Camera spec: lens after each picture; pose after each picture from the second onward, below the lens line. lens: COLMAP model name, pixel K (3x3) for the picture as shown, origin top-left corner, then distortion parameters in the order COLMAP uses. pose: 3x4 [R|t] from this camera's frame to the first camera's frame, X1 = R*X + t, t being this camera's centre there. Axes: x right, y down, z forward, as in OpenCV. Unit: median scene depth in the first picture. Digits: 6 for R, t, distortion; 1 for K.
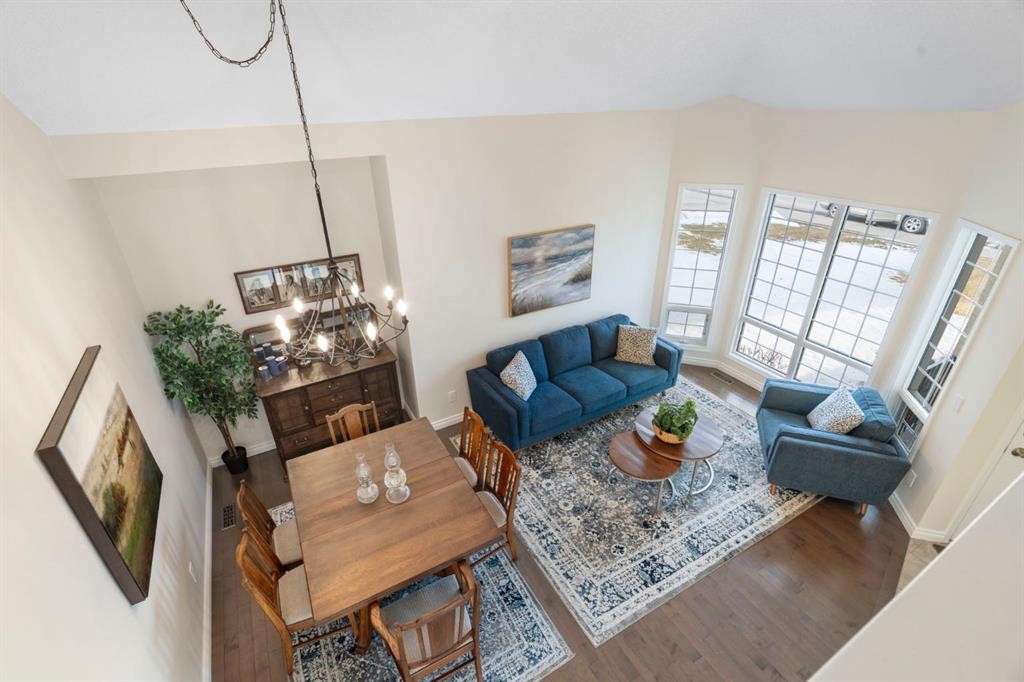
lens RADIAL K [[466.5, 0, 512.0], [0, 466.5, 341.0], [0, 0, 1]] dist [0.000087, 0.000106]
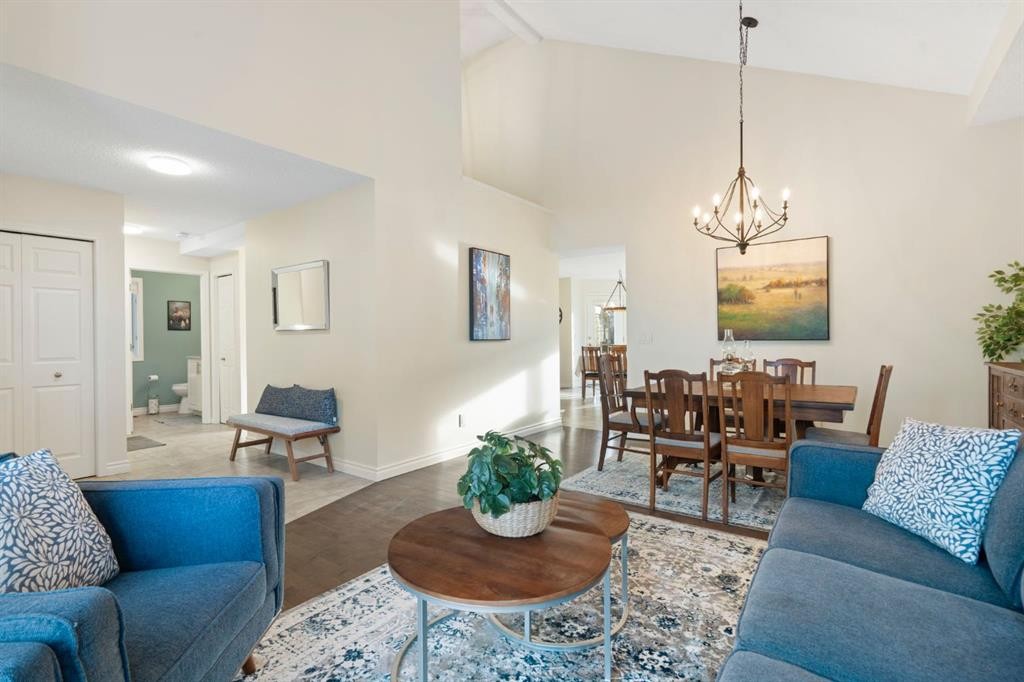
lens RADIAL K [[466.5, 0, 512.0], [0, 466.5, 341.0], [0, 0, 1]] dist [0.000087, 0.000106]
pose [[-0.915344, 0.026849, -0.401777, 0.479651], [-0.167128, 0.882444, 0.439729, -0.120816], [0.366352, 0.469651, -0.803252, 1.193365]]
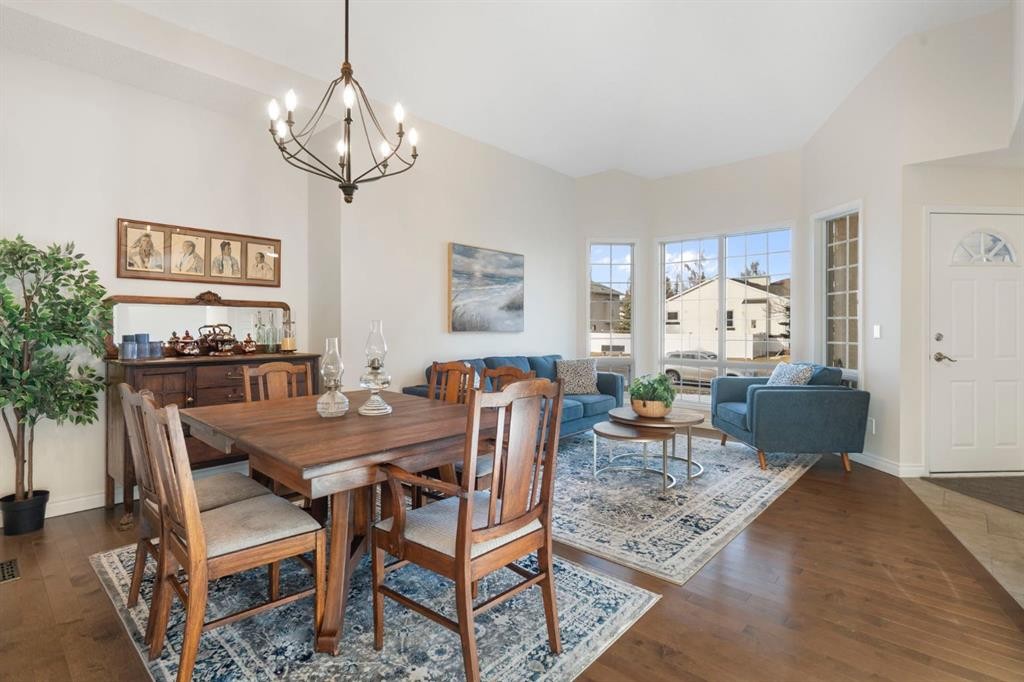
lens RADIAL K [[494.8, 0, 515.4], [0, 494.8, 329.1], [0, 0, 1]] dist [0.002180, 0.000604]
pose [[0.948027, 0.015116, 0.317832, -0.206201], [0.133793, 0.887342, -0.441276, 0.419407], [-0.288696, 0.460865, 0.839201, 0.184686]]
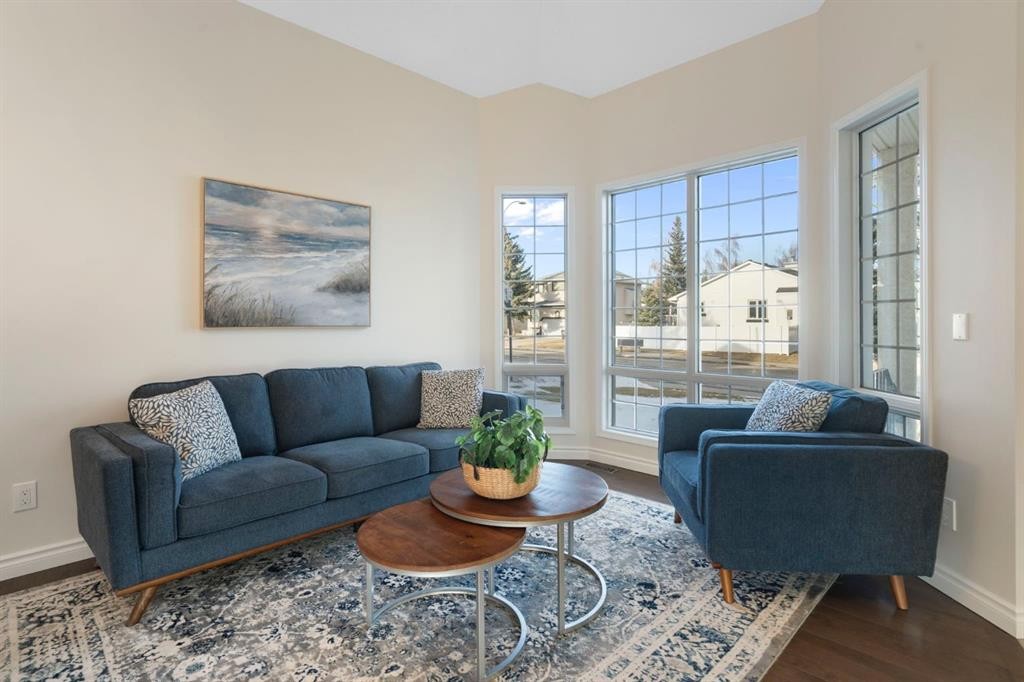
lens RADIAL K [[515.3, 0, 511.2], [0, 515.3, 318.0], [0, 0, 1]] dist [0.000108, 0.000282]
pose [[0.964324, 0.014425, 0.264332, 0.199949], [0.111258, 0.883964, -0.454124, 0.269277], [-0.240211, 0.467332, 0.850823, 0.458260]]
